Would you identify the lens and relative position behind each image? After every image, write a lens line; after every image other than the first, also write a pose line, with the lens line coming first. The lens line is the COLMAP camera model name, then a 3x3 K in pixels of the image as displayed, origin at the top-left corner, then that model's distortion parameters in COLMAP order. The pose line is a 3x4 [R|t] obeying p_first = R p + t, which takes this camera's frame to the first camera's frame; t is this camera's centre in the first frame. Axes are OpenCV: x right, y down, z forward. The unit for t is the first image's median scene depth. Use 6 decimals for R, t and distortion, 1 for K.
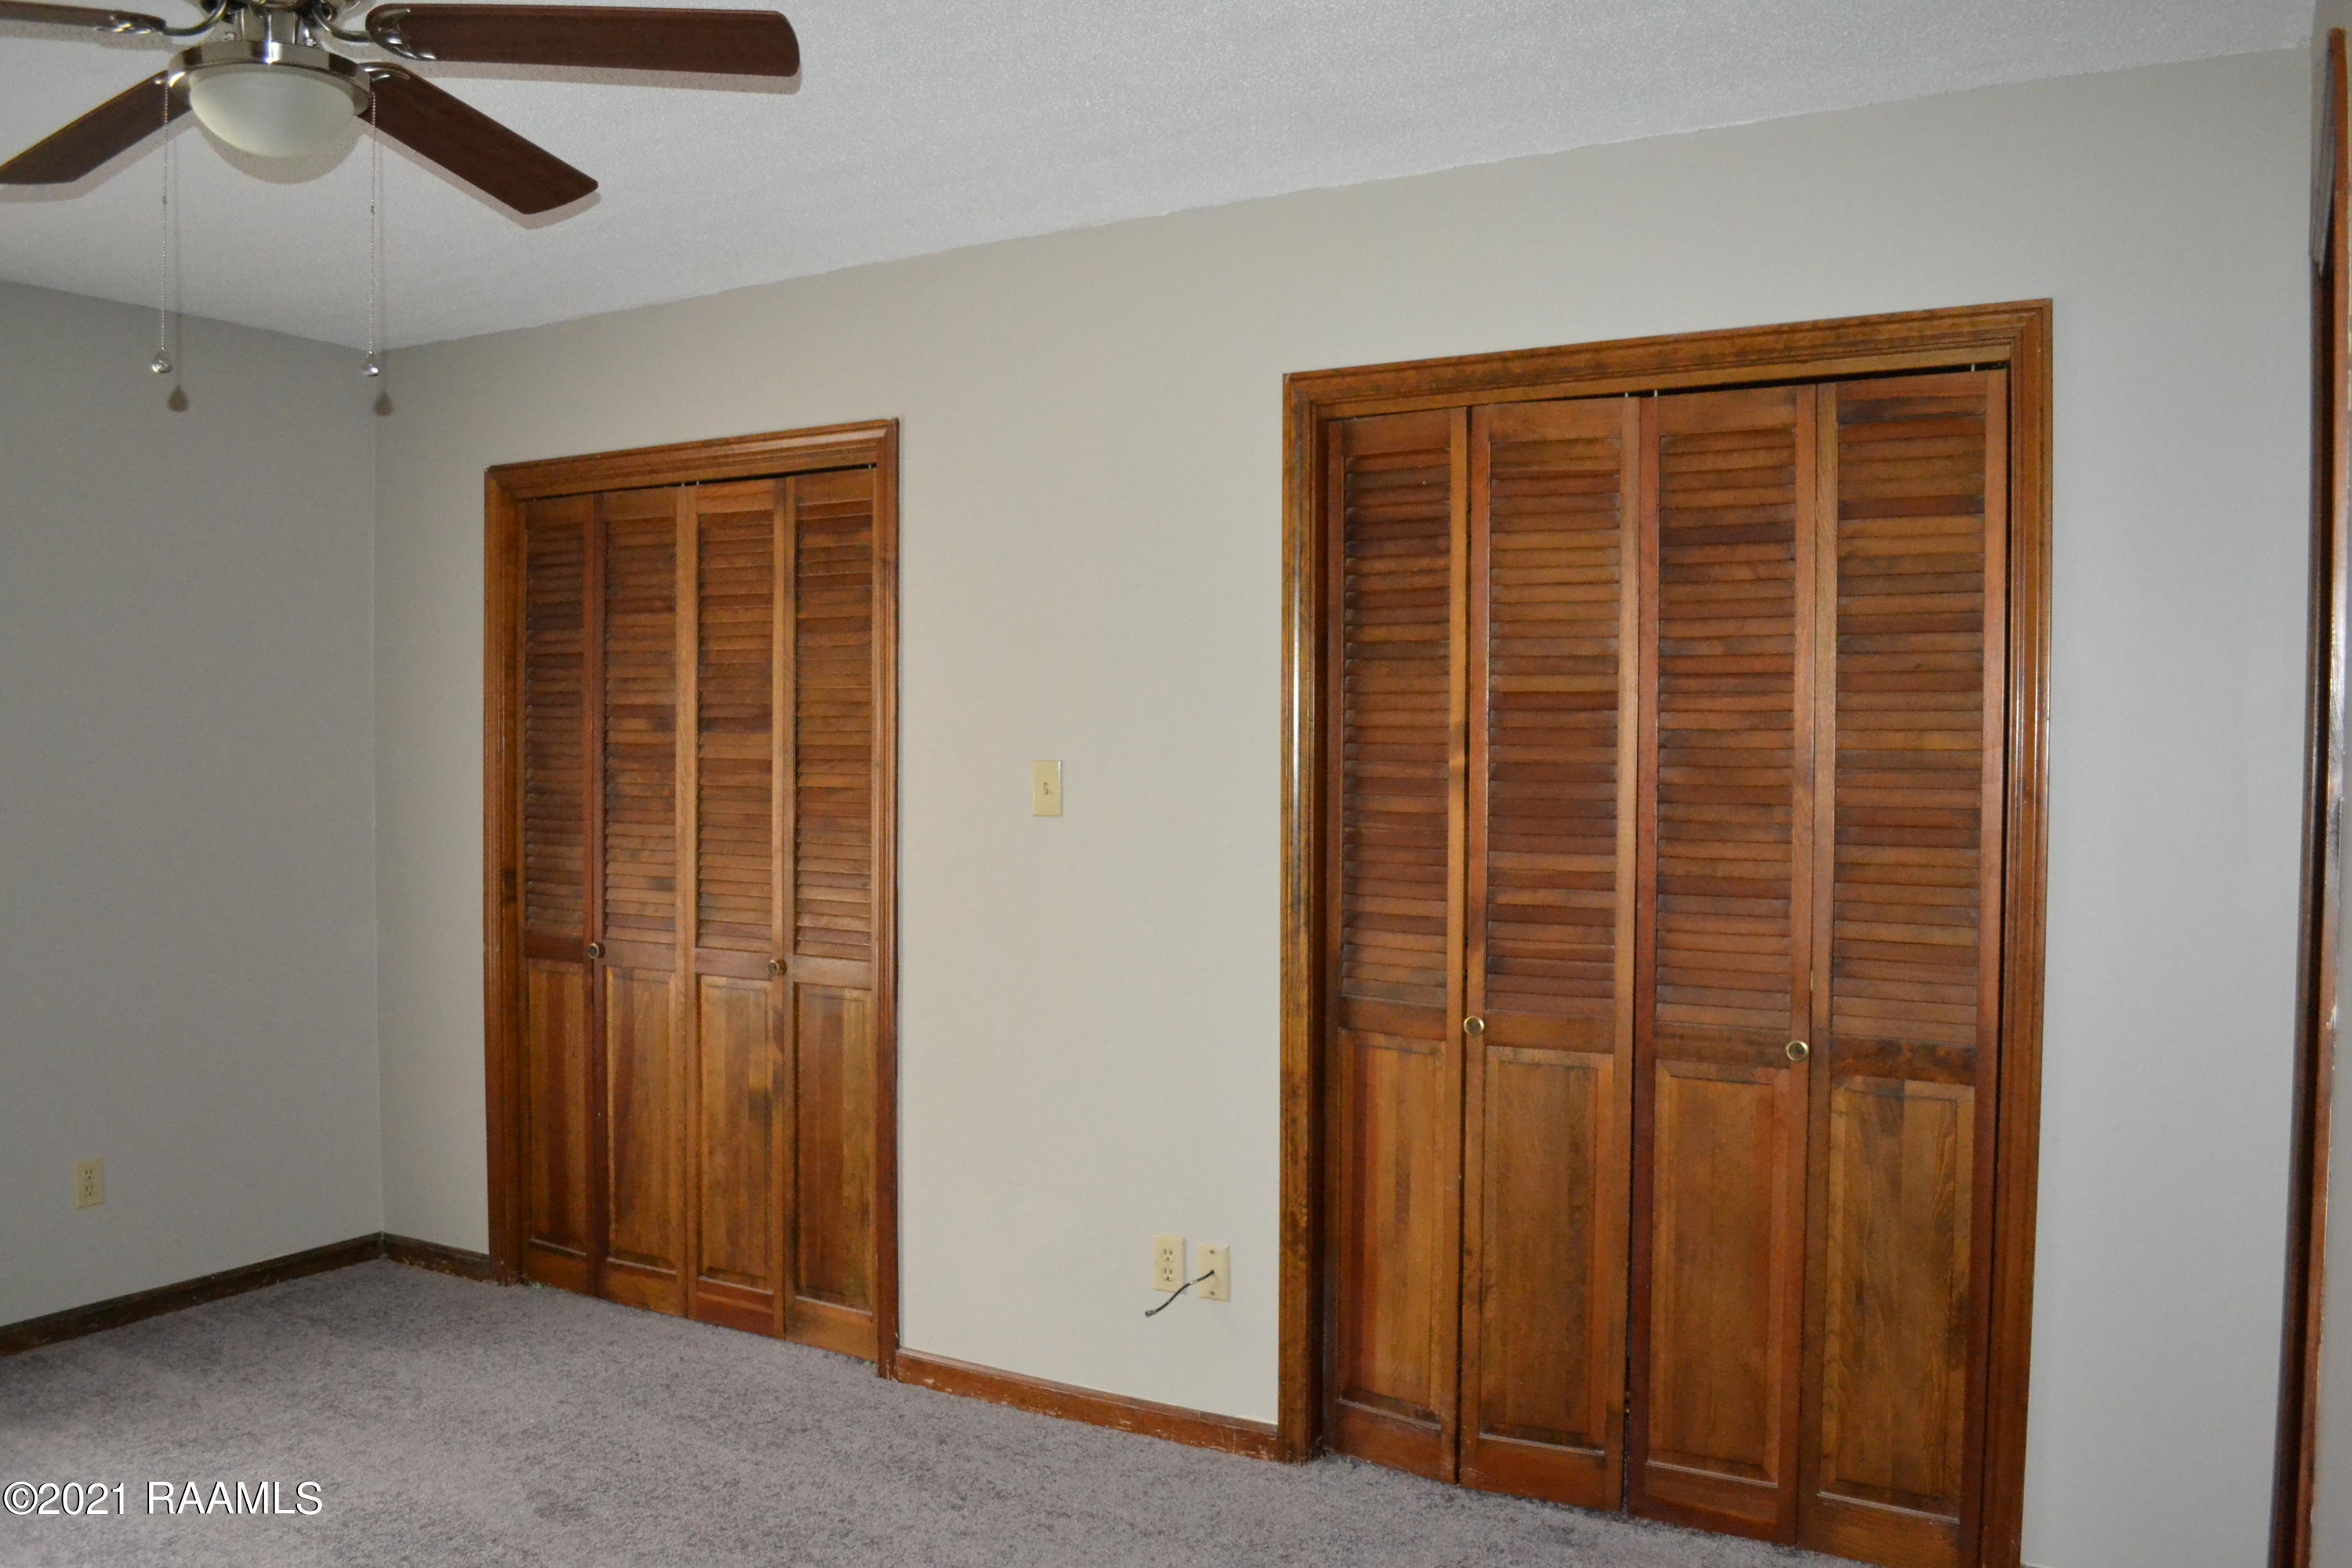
lens RADIAL K [[1892.0, 0, 1176.0], [0, 1892.0, 784.0], [0, 0, 1]] dist [-0.083378, 0.015305]
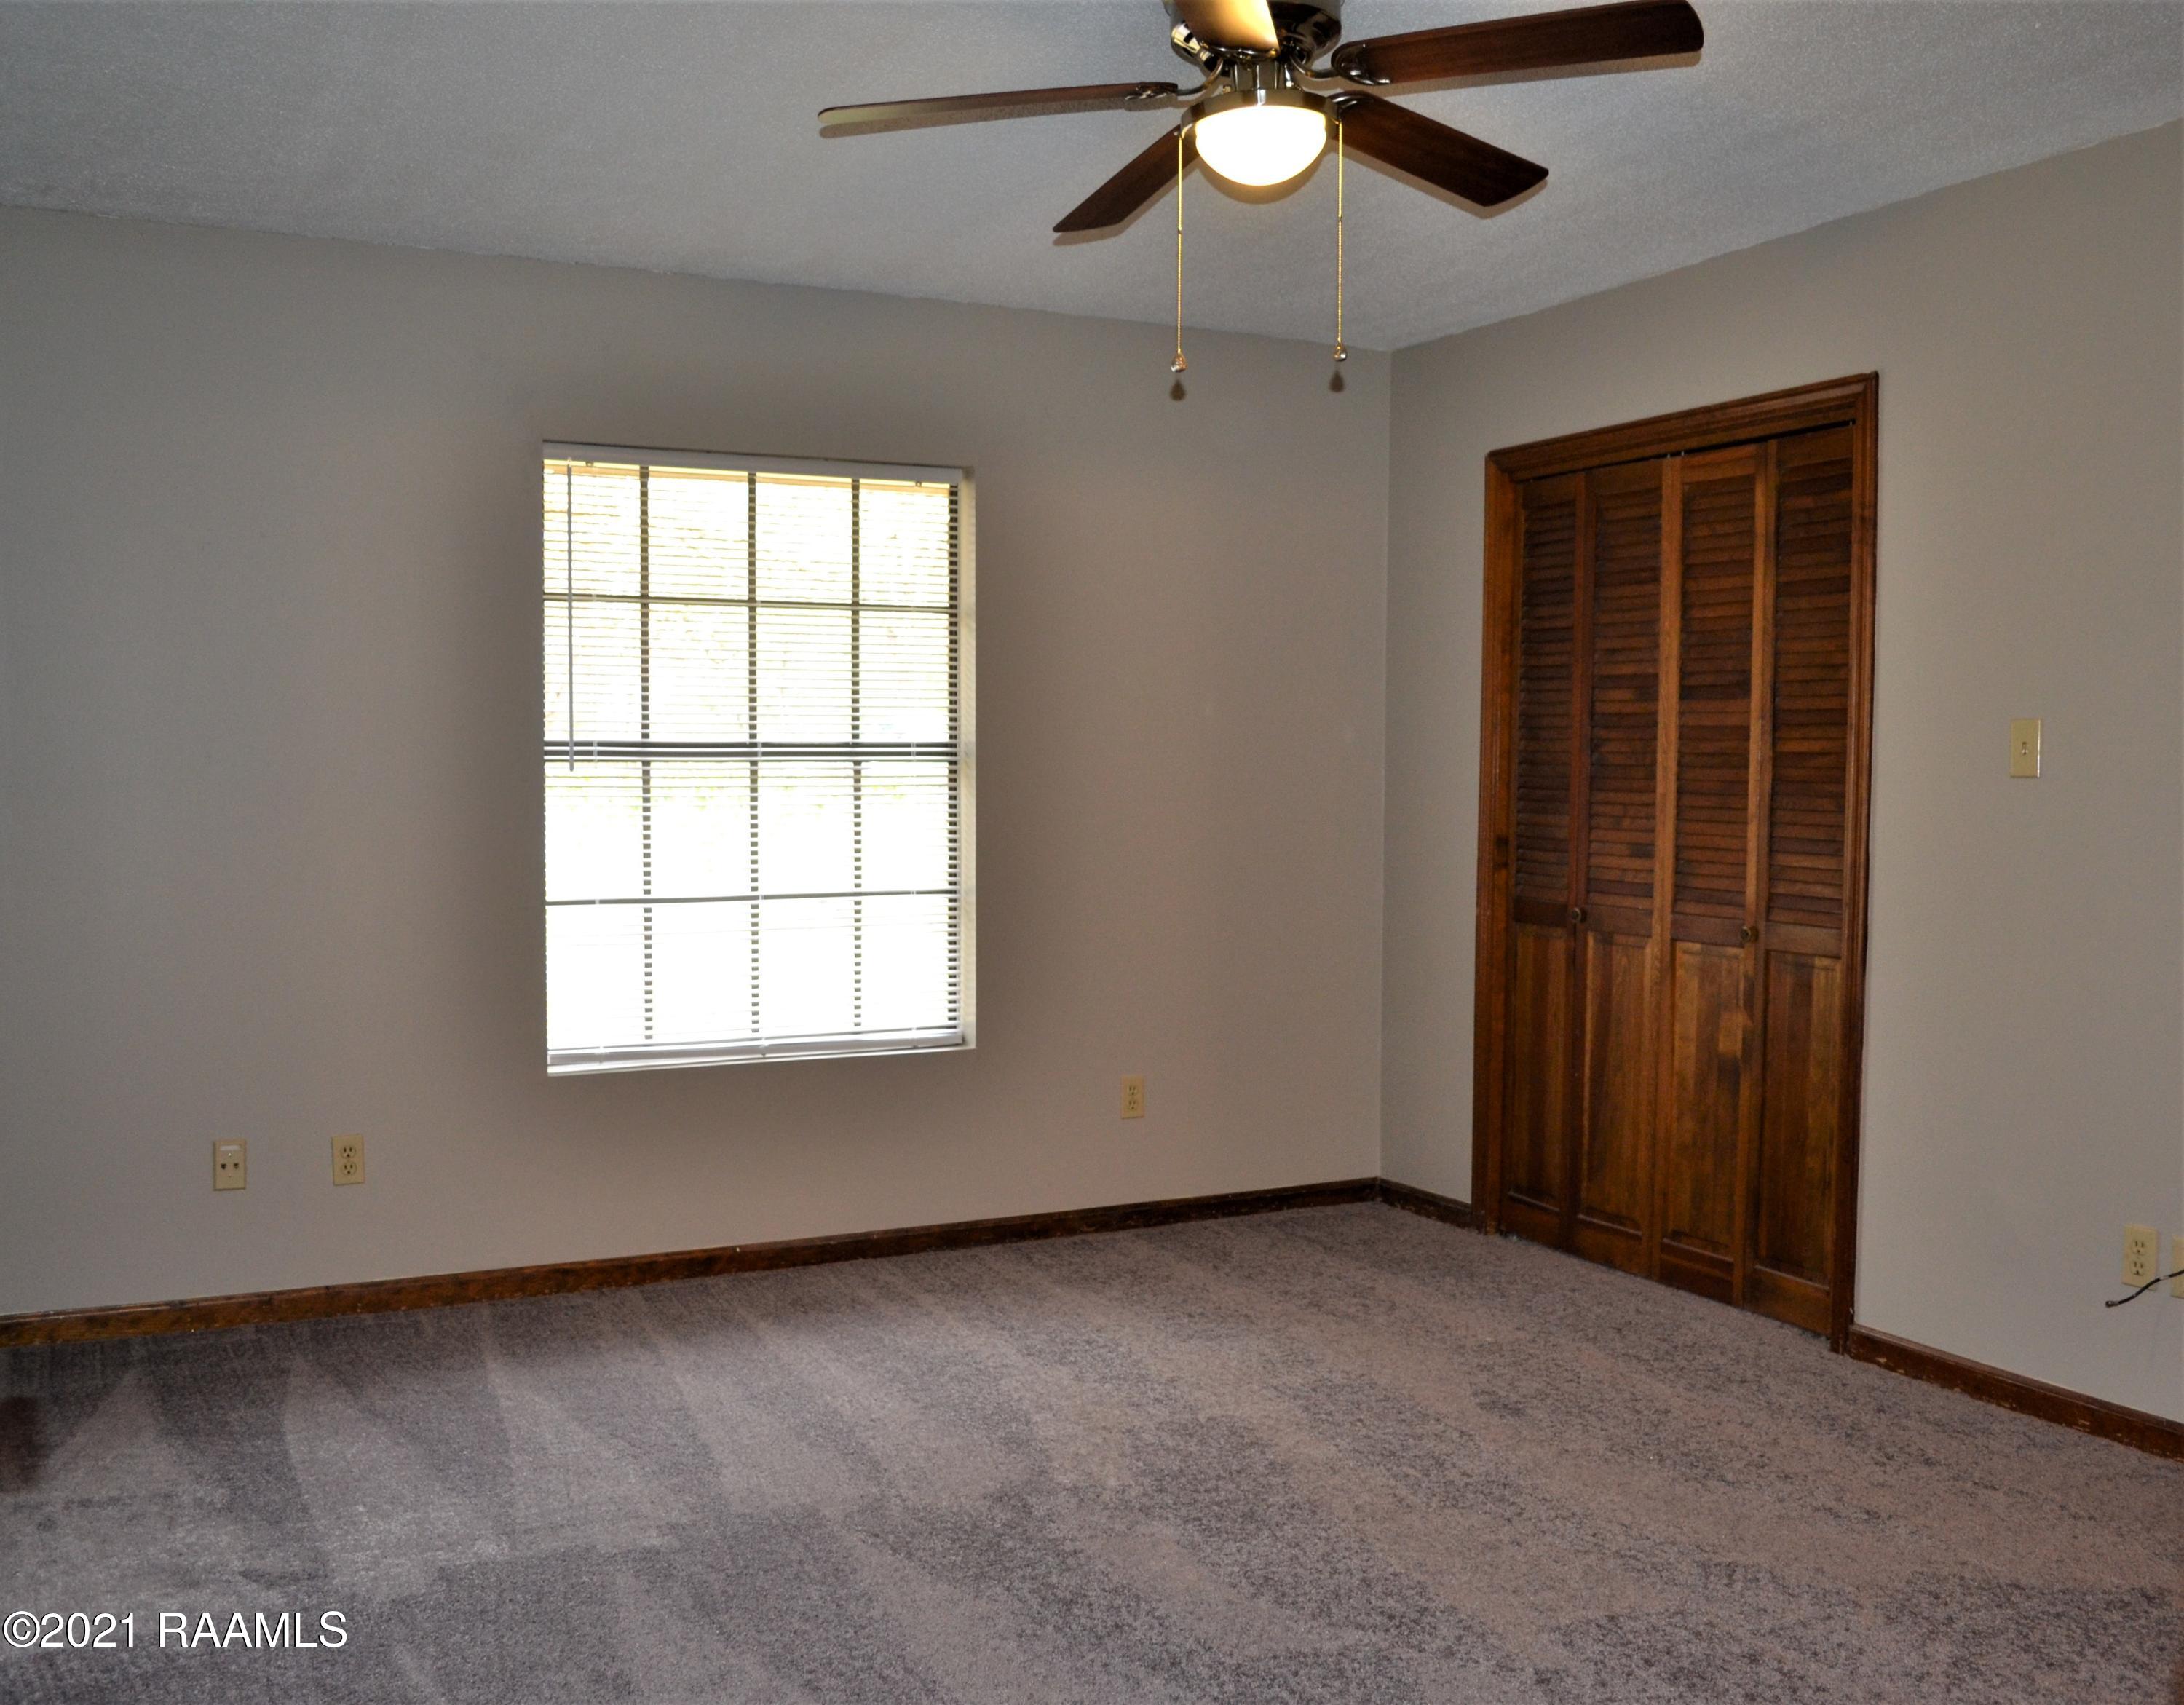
lens RADIAL K [[2074.7, 0, 1092.0], [0, 2074.7, 852.5], [0, 0, 1]] dist [-0.075120, -0.006609]
pose [[0.841691, 0.027549, -0.539256, 0.083268], [-0.018488, 0.999582, 0.022209, 0.037085], [0.539642, -0.008724, 0.841849, -0.106641]]
